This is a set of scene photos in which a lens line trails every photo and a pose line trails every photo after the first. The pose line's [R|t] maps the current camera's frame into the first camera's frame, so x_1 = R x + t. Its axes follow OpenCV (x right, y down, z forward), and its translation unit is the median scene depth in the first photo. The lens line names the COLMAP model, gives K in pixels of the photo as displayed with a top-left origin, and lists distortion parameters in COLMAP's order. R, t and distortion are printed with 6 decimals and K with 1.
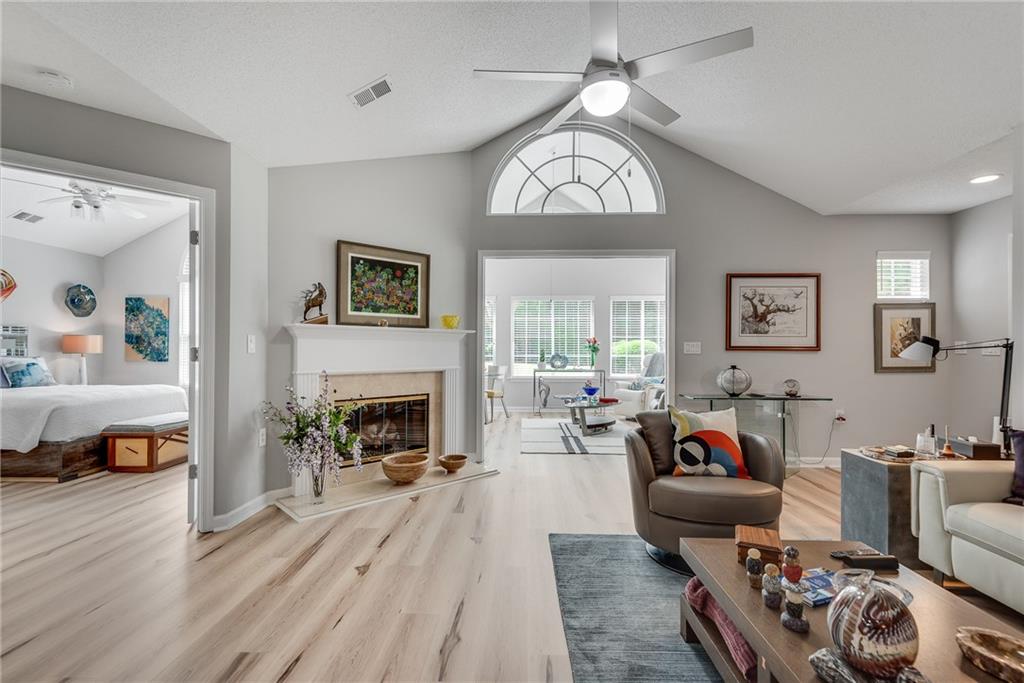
lens RADIAL K [[473.1, 0, 509.2], [0, 473.1, 344.1], [0, 0, 1]] dist [0.028977, -0.013991]
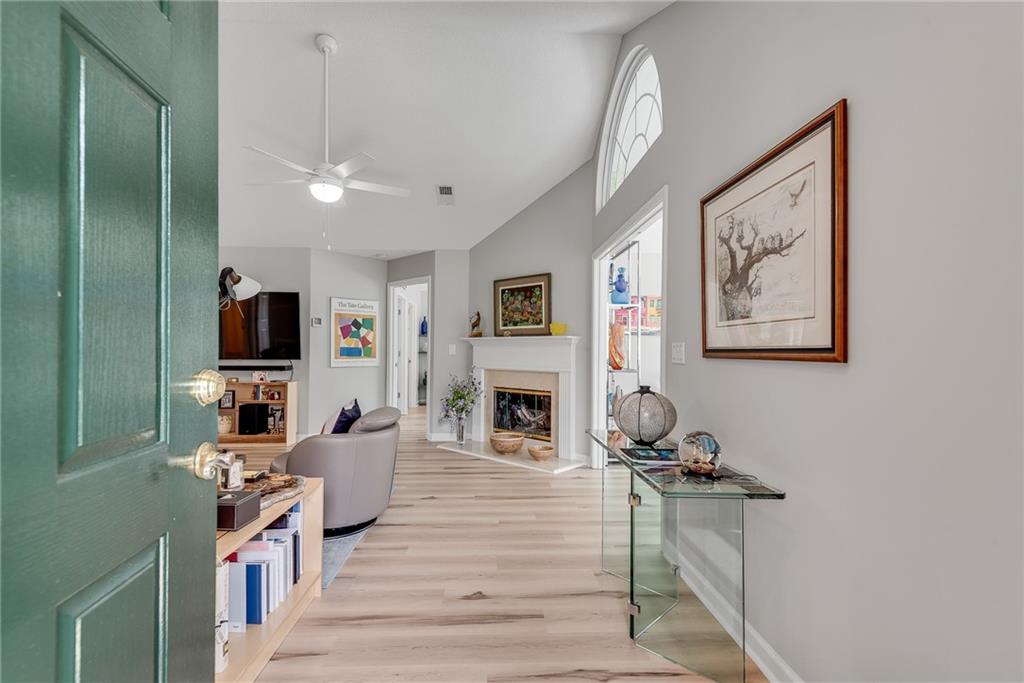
lens RADIAL K [[473.1, 0, 514.8], [0, 473.1, 344.0], [0, 0, 1]] dist [0.028977, -0.013991]
pose [[0.068941, -0.016744, -0.997480, 1.002489], [0.003622, 0.999857, -0.016534, 0.007169], [0.997614, -0.002473, 0.068992, 0.840211]]
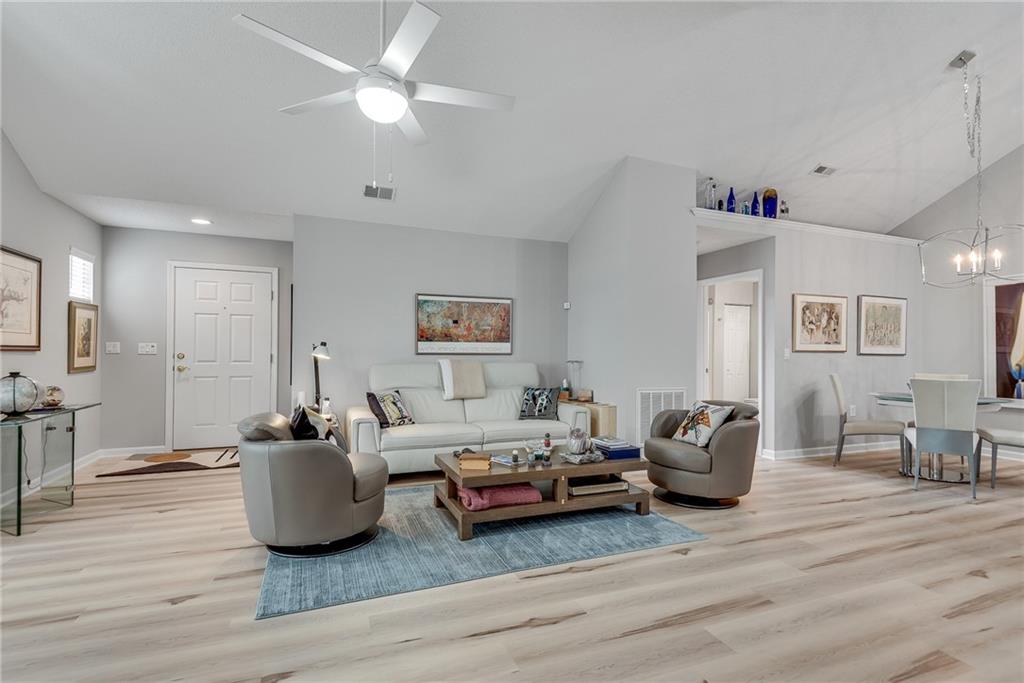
lens RADIAL K [[473.1, 0, 482.4], [0, 473.1, 351.6], [0, 0, 1]] dist [0.028977, -0.013991]
pose [[-0.361830, -0.004474, 0.932233, -0.453208], [-0.015955, 0.999872, -0.001394, 0.004421], [-0.932107, -0.015378, -0.361855, 0.636970]]
